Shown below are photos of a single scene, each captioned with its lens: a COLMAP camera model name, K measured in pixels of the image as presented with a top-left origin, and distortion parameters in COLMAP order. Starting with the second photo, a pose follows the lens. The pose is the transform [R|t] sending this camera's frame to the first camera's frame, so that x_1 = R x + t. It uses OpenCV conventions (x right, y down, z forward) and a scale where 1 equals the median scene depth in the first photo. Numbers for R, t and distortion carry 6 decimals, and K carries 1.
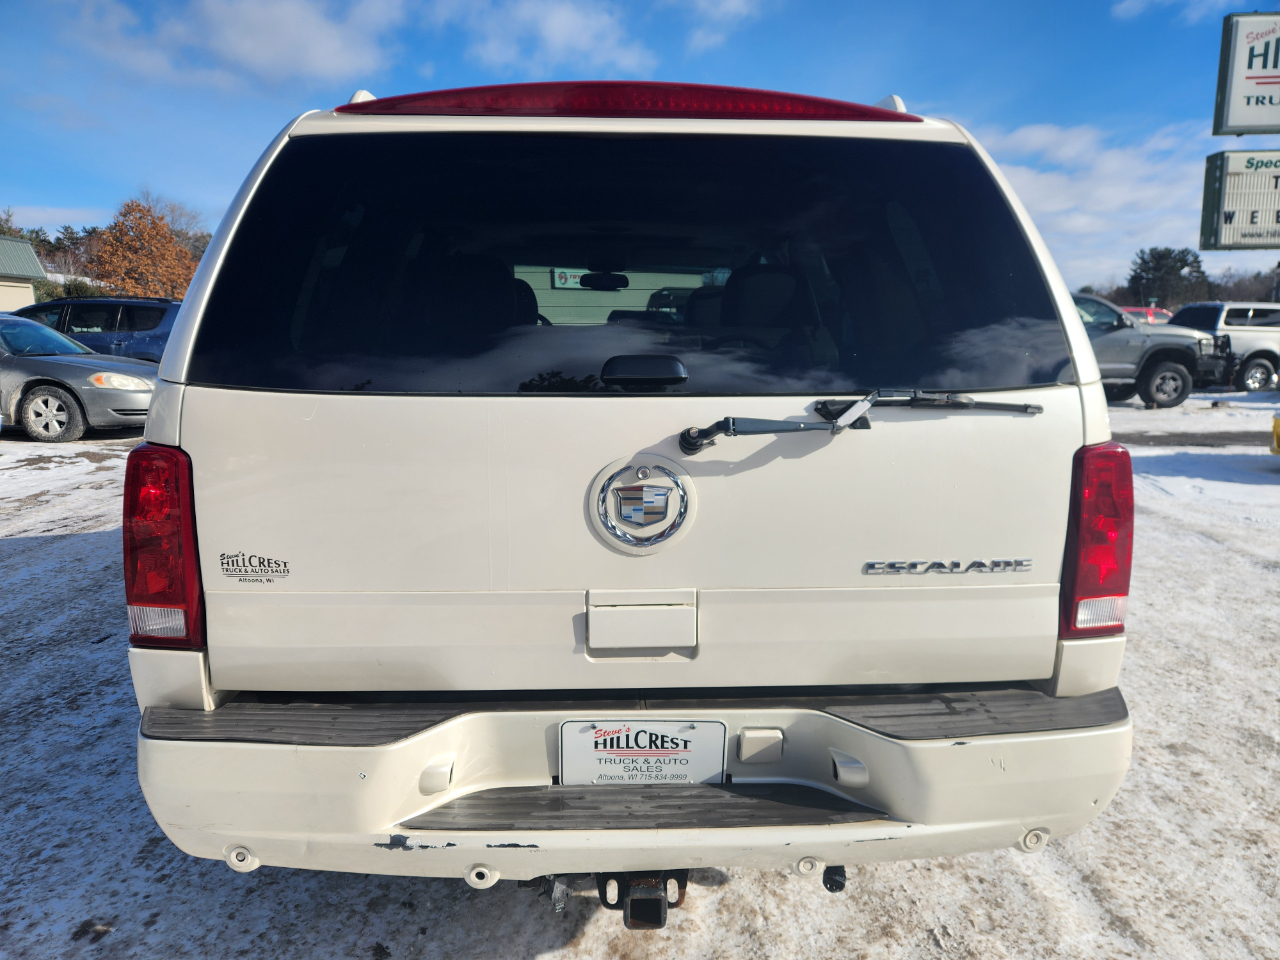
lens RADIAL K [[883.3, 0, 603.2], [0, 883.3, 484.3], [0, 0, 1]] dist [0.006025, 0.000270]
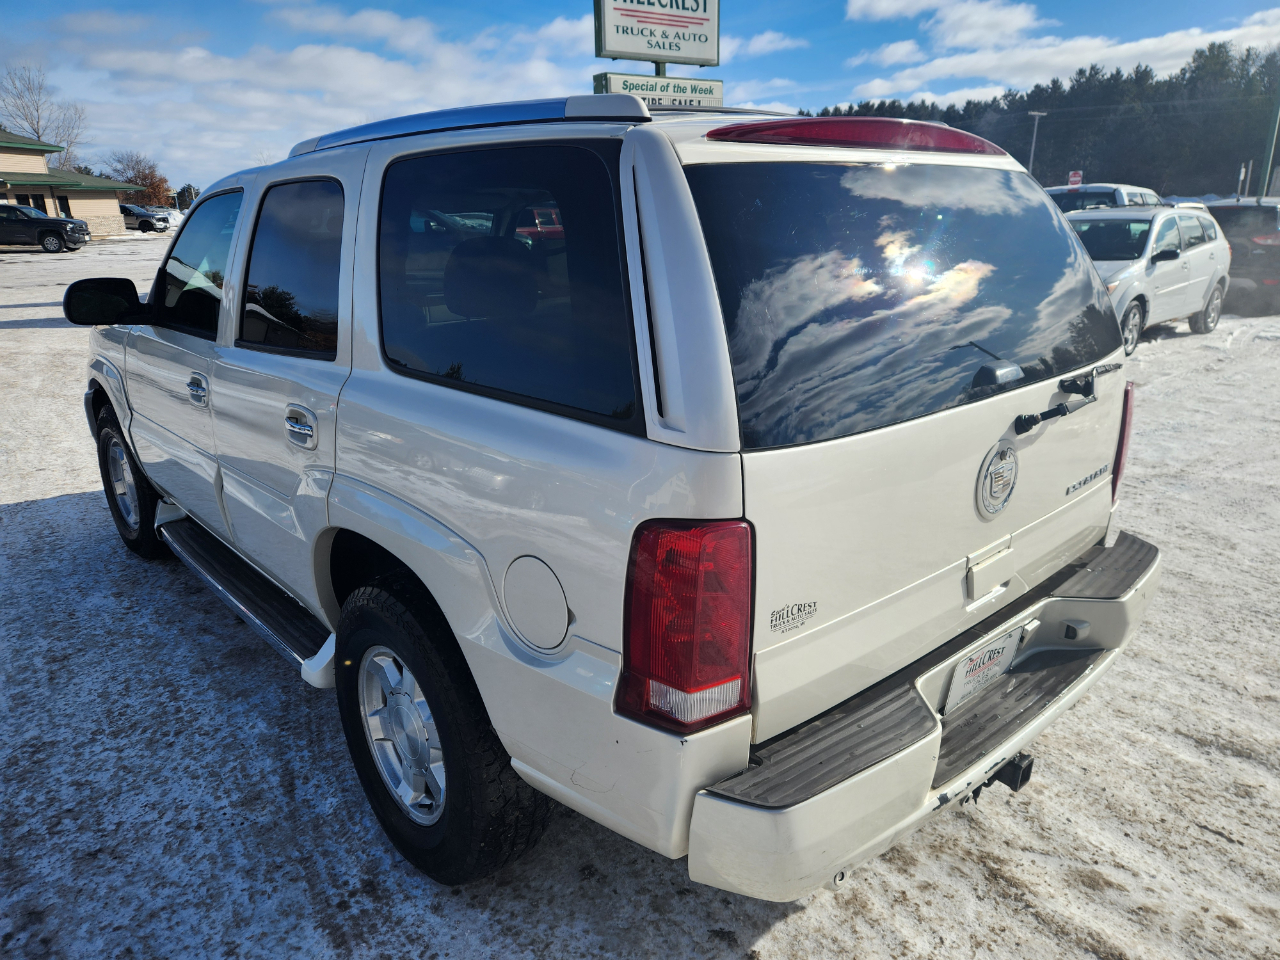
lens RADIAL K [[876.5, 0, 633.2], [0, 876.5, 482.4], [0, 0, 1]] dist [0.074021, -0.067871]
pose [[0.763567, -0.200830, 0.613704, -0.868183], [0.128379, 0.978647, 0.160527, -0.187494], [-0.632838, -0.043787, 0.773045, 0.259354]]
